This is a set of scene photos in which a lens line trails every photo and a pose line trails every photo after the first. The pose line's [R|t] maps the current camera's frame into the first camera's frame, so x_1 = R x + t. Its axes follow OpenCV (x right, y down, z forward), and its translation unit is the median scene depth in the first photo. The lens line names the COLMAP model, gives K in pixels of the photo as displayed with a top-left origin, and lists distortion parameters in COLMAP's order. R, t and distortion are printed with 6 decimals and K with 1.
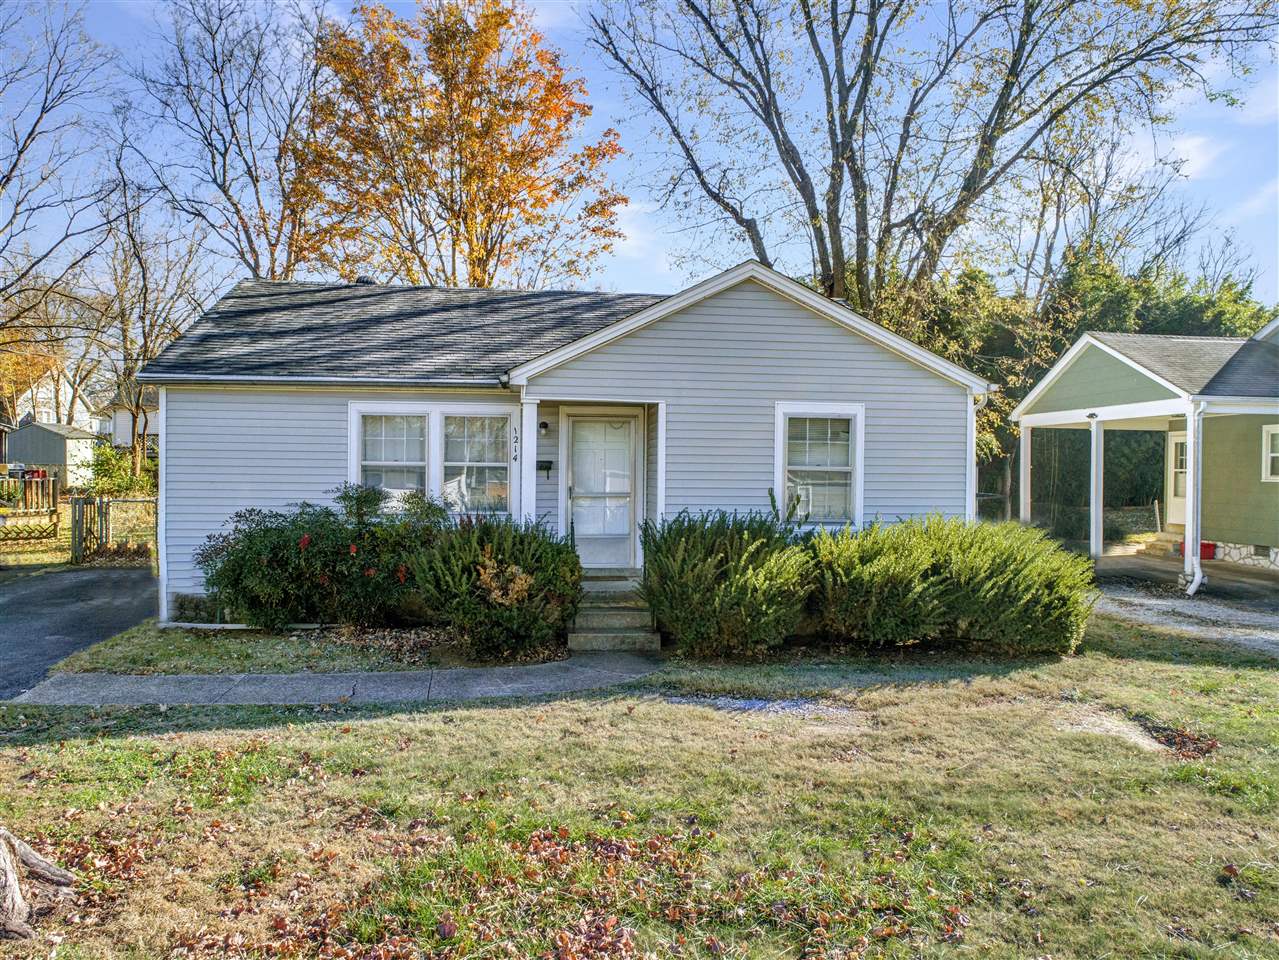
lens RADIAL K [[967.6, 0, 642.8], [0, 967.6, 478.5], [0, 0, 1]] dist [-0.025434, 0.002492]
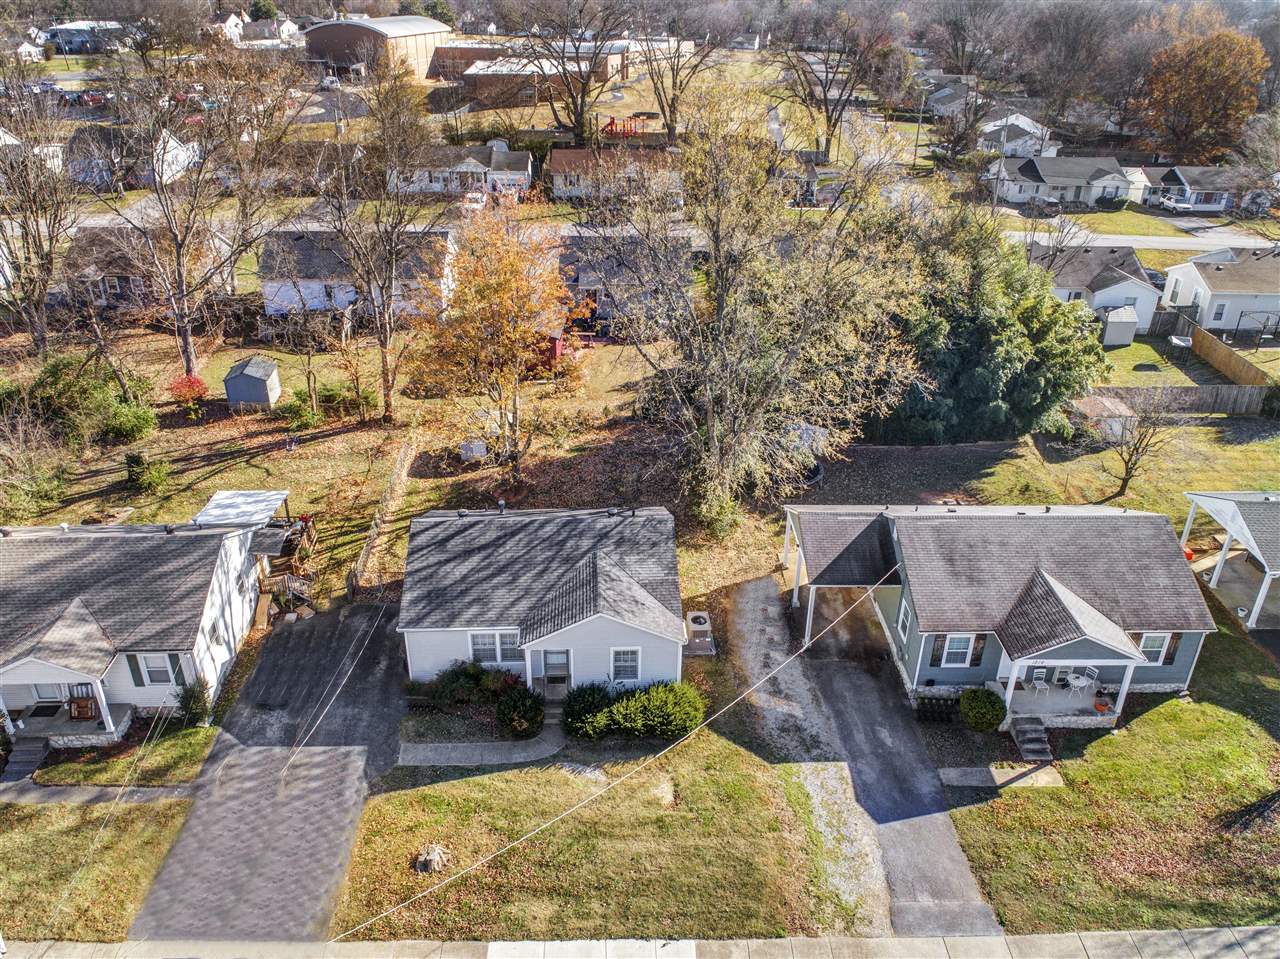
lens RADIAL K [[968.4, 0, 636.0], [0, 968.4, 479.8], [0, 0, 1]] dist [-0.025434, 0.002492]
pose [[0.997059, 0.031926, -0.069675, 0.407009], [0.002214, 0.896728, 0.442576, -1.854731], [0.076609, -0.441428, 0.894020, -1.422550]]
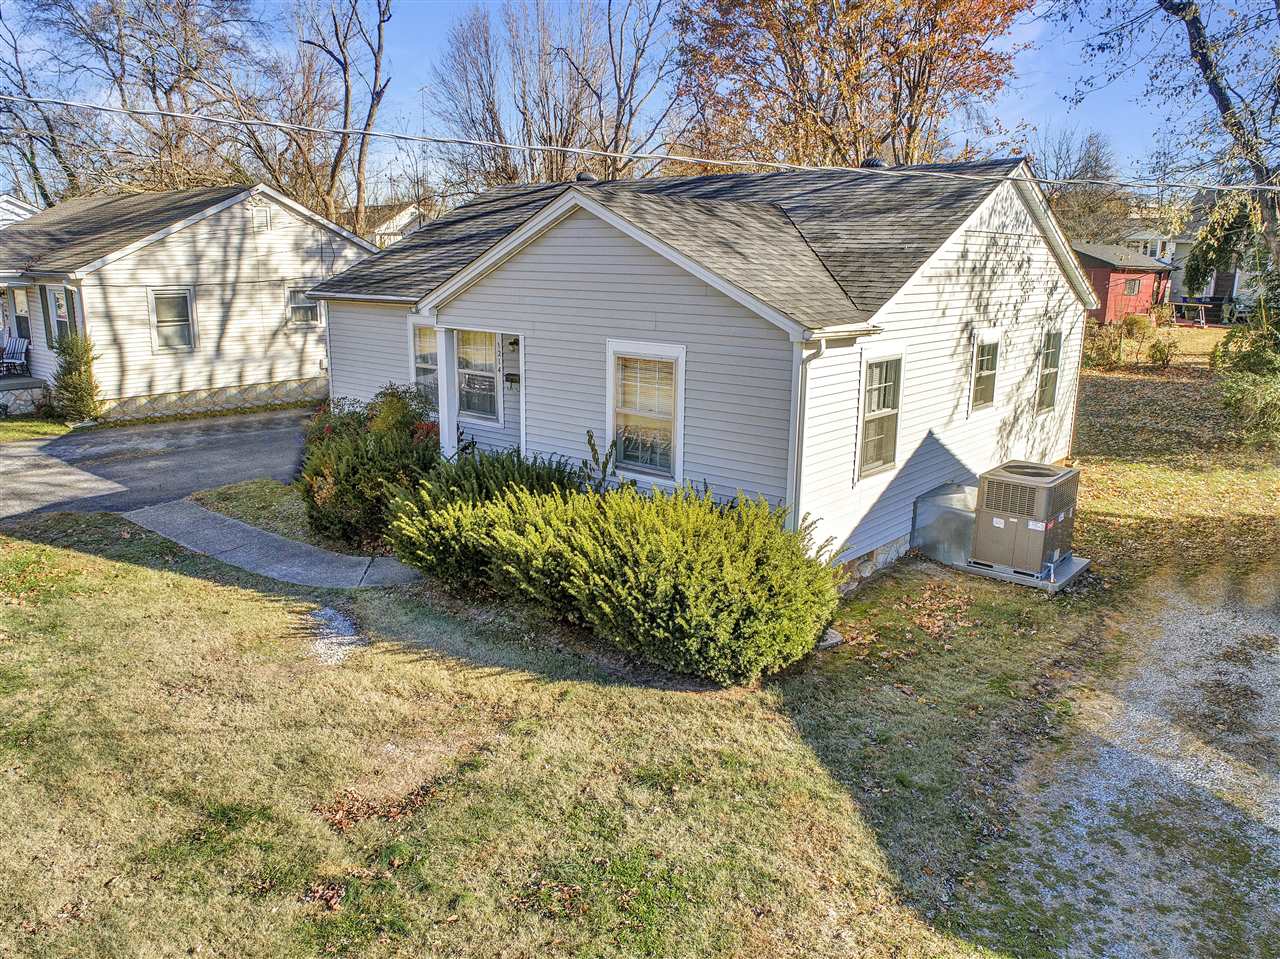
lens RADIAL K [[968.4, 0, 641.1], [0, 968.4, 479.6], [0, 0, 1]] dist [-0.025434, 0.002492]
pose [[0.678226, 0.162951, -0.716558, 0.854034], [-0.012796, 0.977575, 0.210197, -0.143383], [0.734742, -0.133392, 0.665102, 0.382541]]
